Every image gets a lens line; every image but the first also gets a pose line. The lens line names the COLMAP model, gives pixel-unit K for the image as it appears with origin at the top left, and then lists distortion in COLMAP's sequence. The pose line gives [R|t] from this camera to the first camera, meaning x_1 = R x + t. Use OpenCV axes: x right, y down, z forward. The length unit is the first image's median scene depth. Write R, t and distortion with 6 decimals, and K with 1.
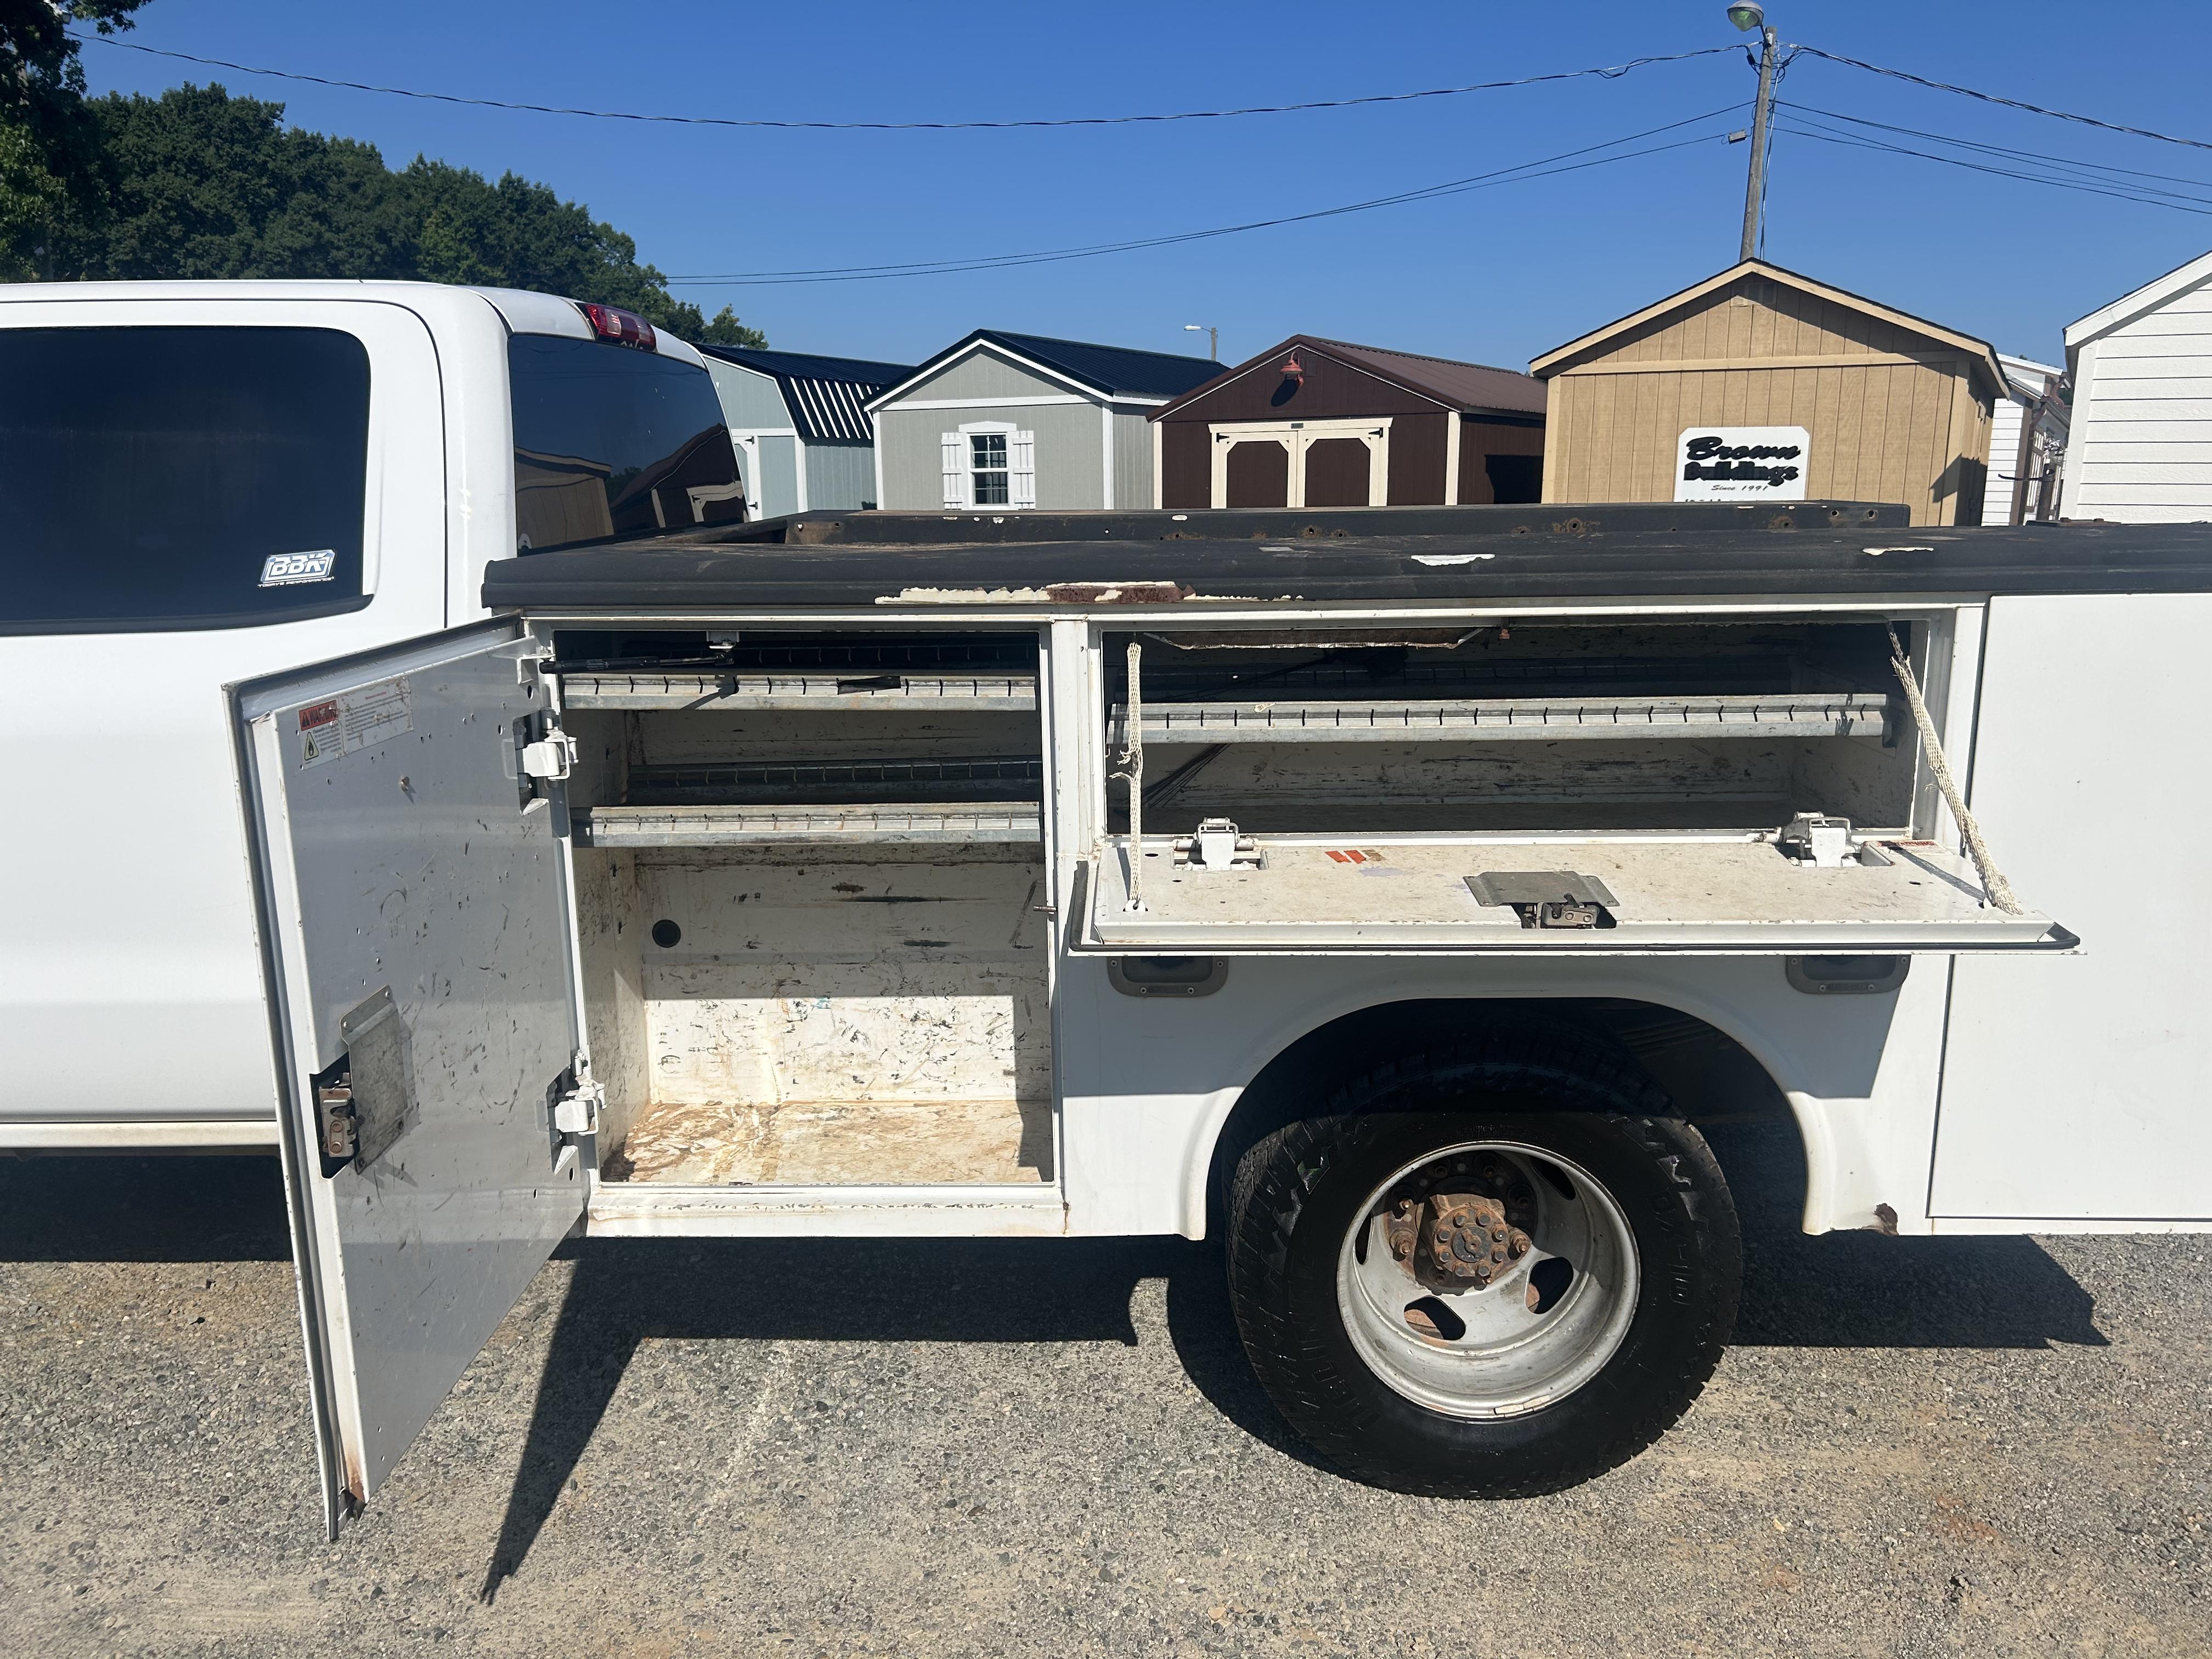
lens RADIAL K [[1666.1, 0, 1106.0], [0, 1666.1, 829.5], [0, 0, 1]] dist [0.019543, -0.001092]
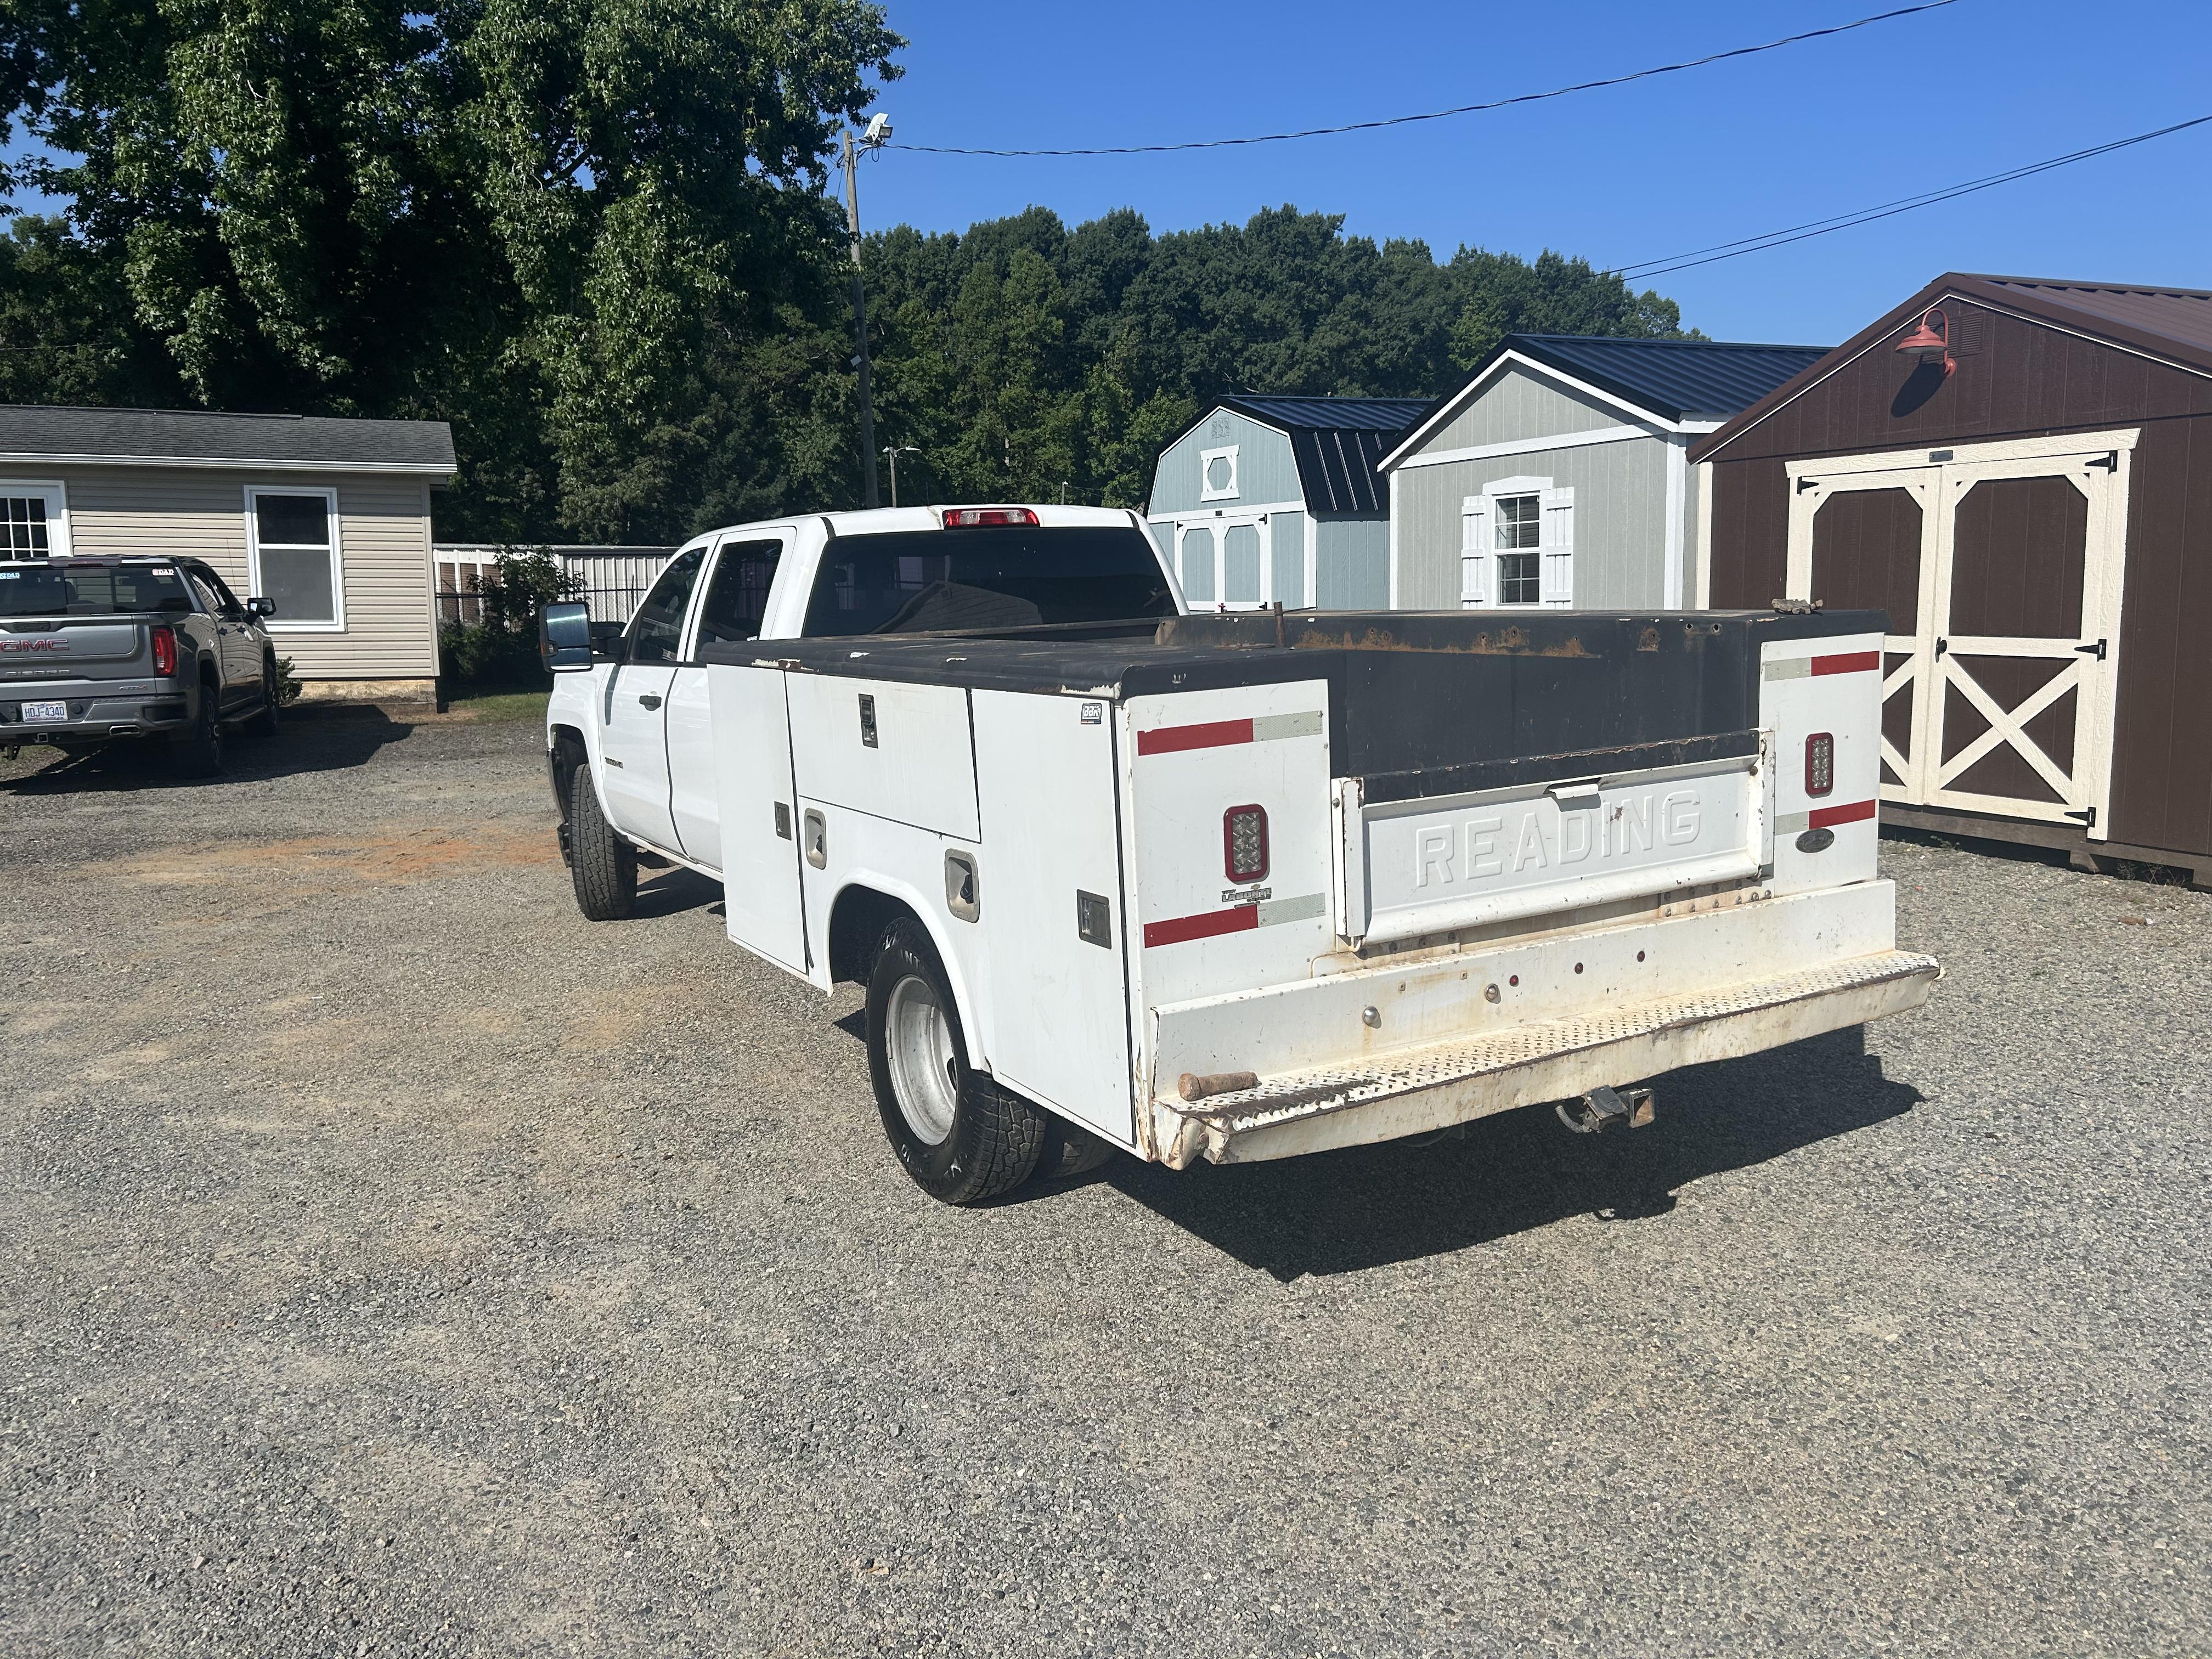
lens RADIAL K [[1662.1, 0, 1094.2], [0, 1662.1, 824.7], [0, 0, 1]] dist [0.063301, -0.065668]
pose [[0.815408, 0.075531, -0.573938, 0.175576], [-0.101471, 0.994750, -0.013251, -0.084423], [0.569924, 0.069043, 0.818792, 0.381352]]
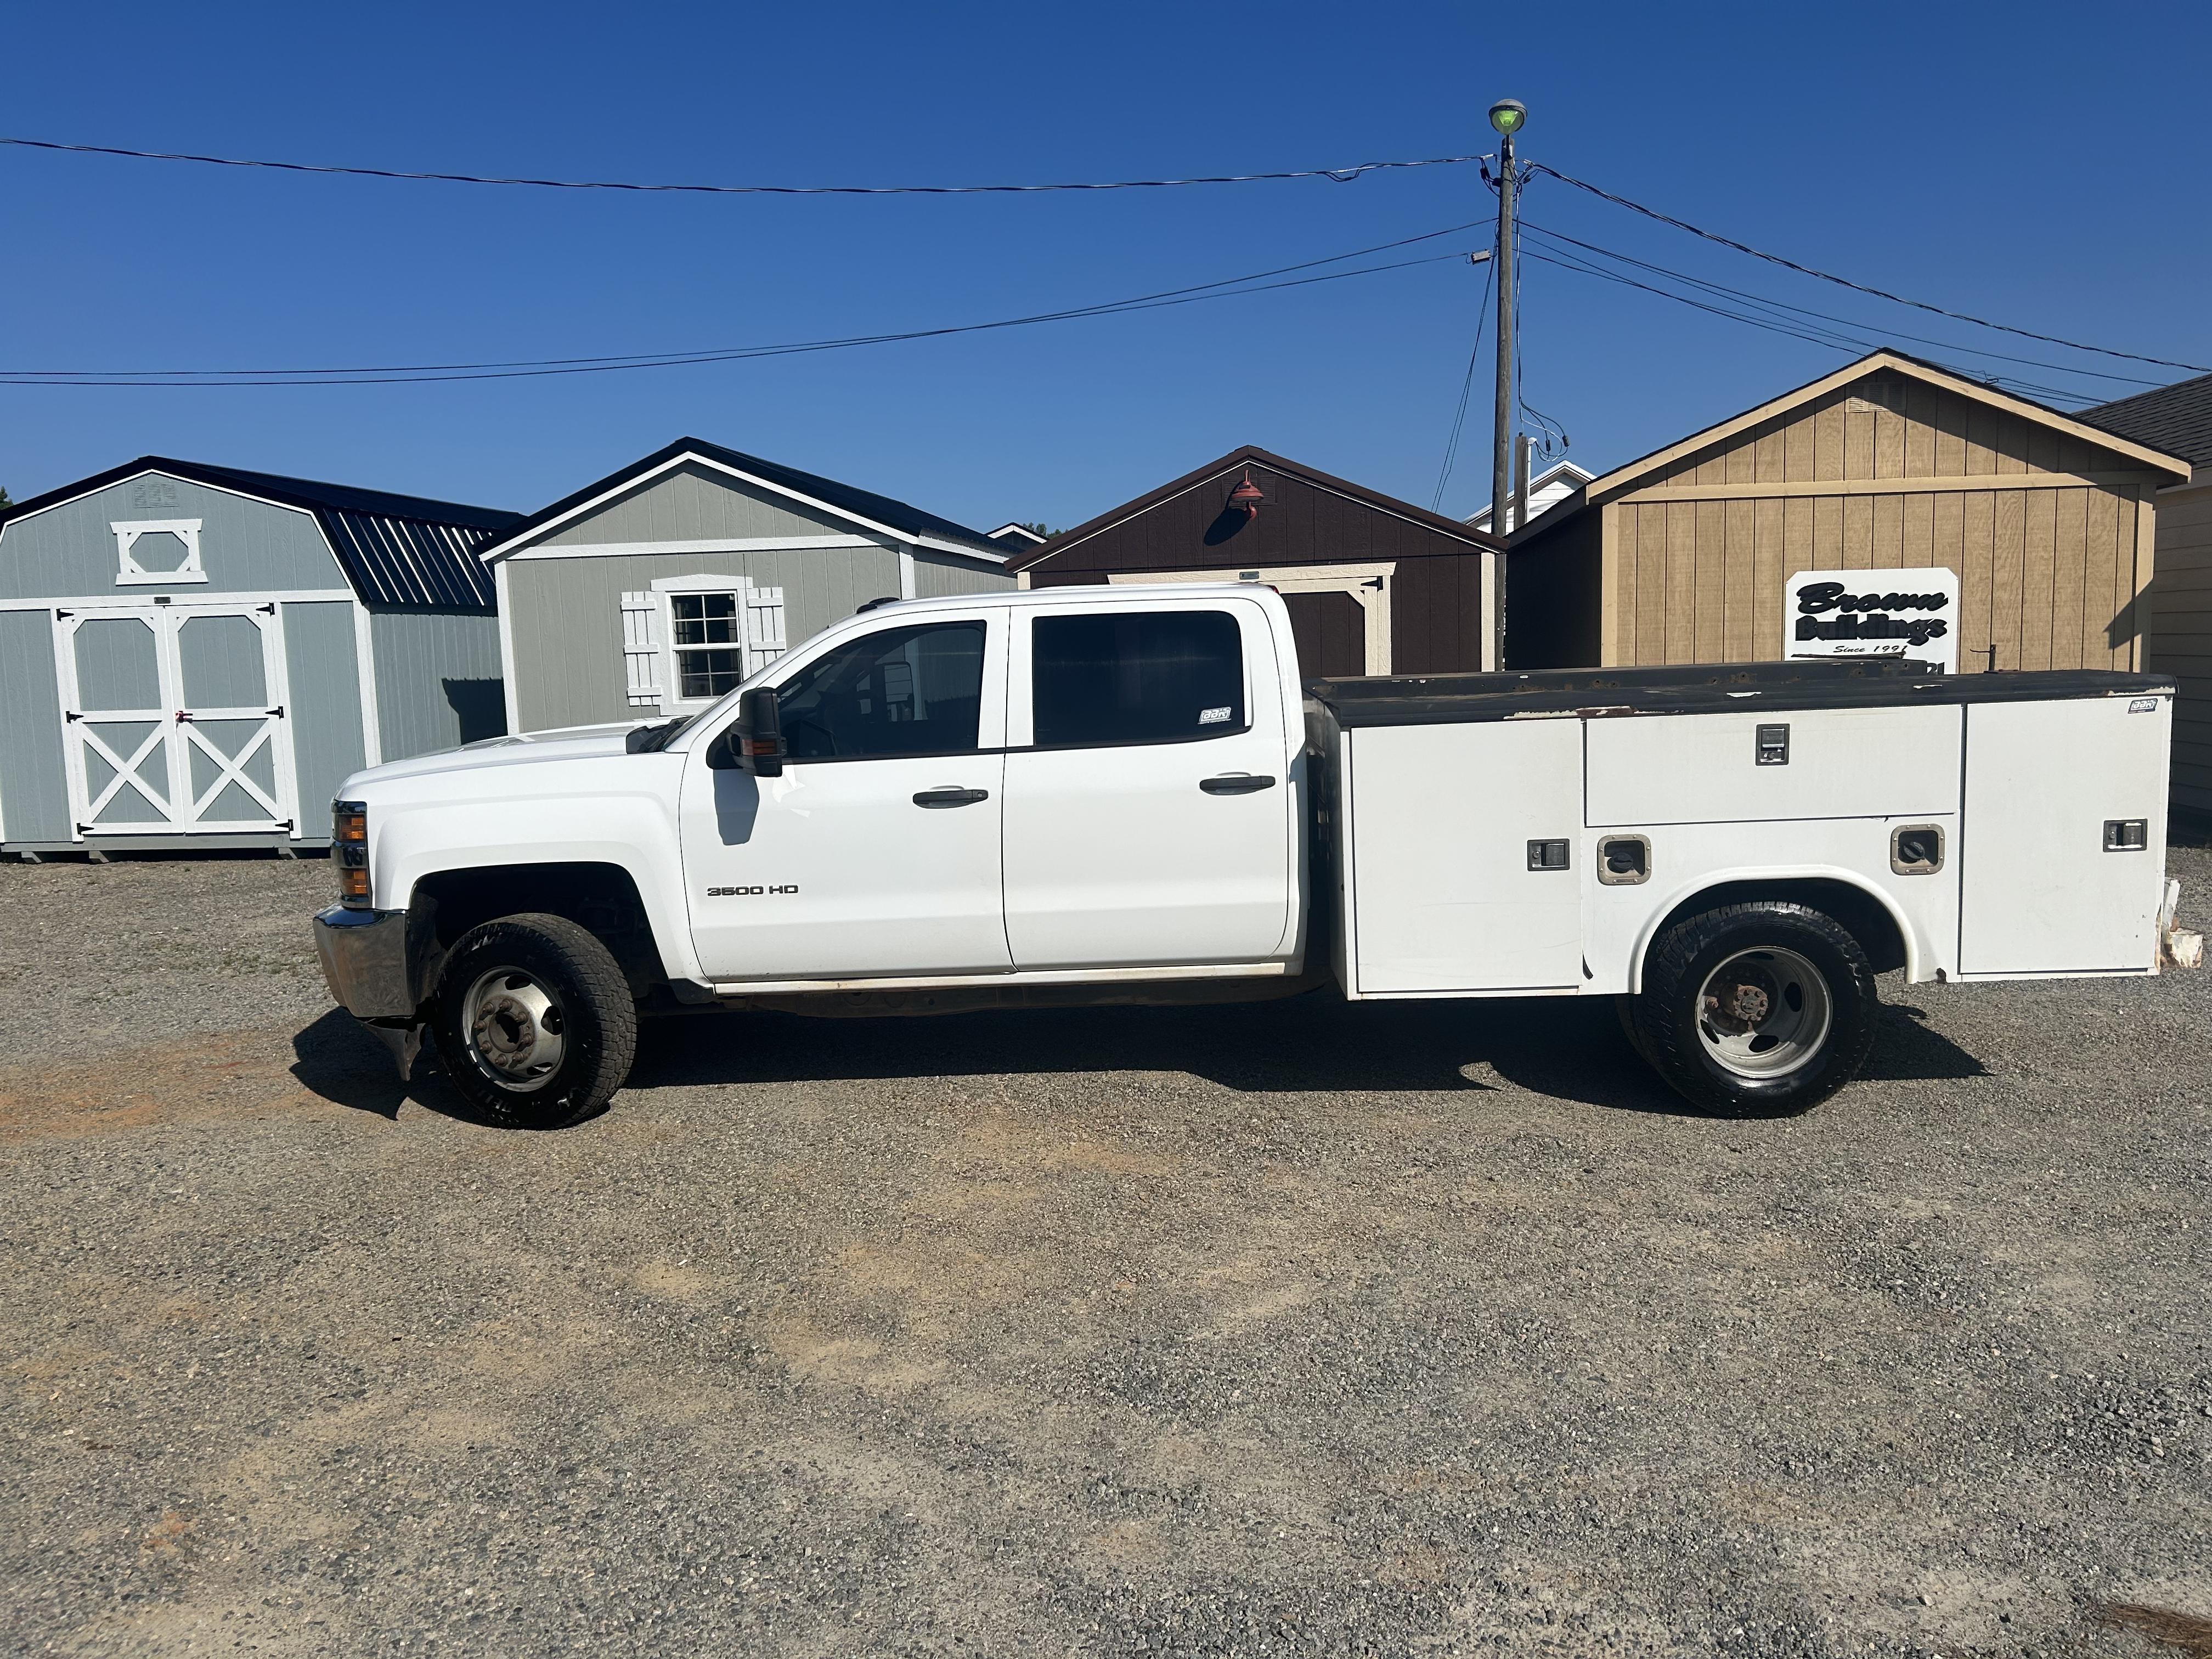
lens RADIAL K [[1668.6, 0, 1169.3], [0, 1668.6, 797.2], [0, 0, 1]] dist [0.057931, -0.065462]
pose [[0.923996, -0.059204, 0.377791, -0.155129], [0.100681, 0.990750, -0.090983, -0.078383], [-0.368910, 0.122104, 0.921410, 0.331565]]
